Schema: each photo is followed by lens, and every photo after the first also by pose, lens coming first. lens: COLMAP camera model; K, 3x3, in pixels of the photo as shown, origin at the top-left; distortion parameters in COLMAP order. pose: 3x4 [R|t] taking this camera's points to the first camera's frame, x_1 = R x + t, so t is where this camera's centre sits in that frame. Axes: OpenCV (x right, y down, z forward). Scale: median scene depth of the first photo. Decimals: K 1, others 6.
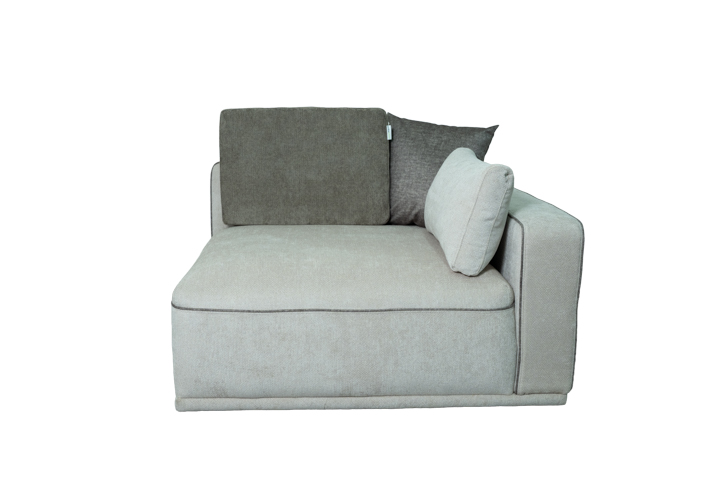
lens RADIAL K [[744.9, 0, 360.0], [0, 744.9, 240.0], [0, 0, 1]] dist [-0.141796, 0.003189]
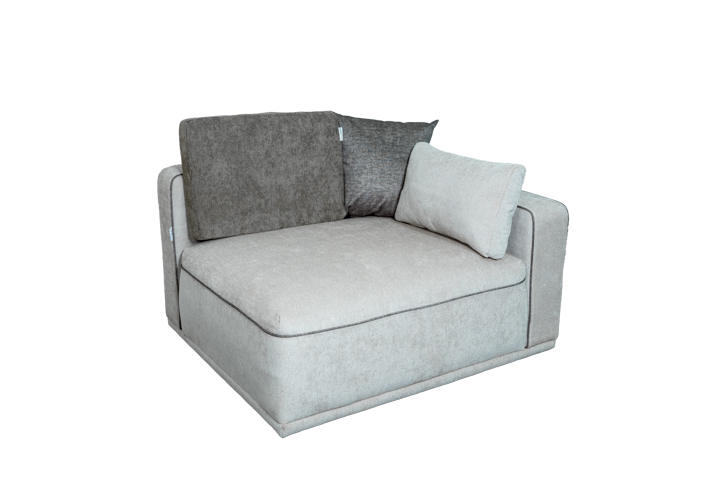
lens RADIAL K [[744.9, 0, 360.0], [0, 744.9, 240.0], [0, 0, 1]] dist [-0.141796, 0.003189]
pose [[0.874207, -0.145575, 0.463217, -0.469009], [0.112719, 0.988781, 0.098015, -0.097313], [-0.472288, -0.033472, 0.880808, 0.052544]]
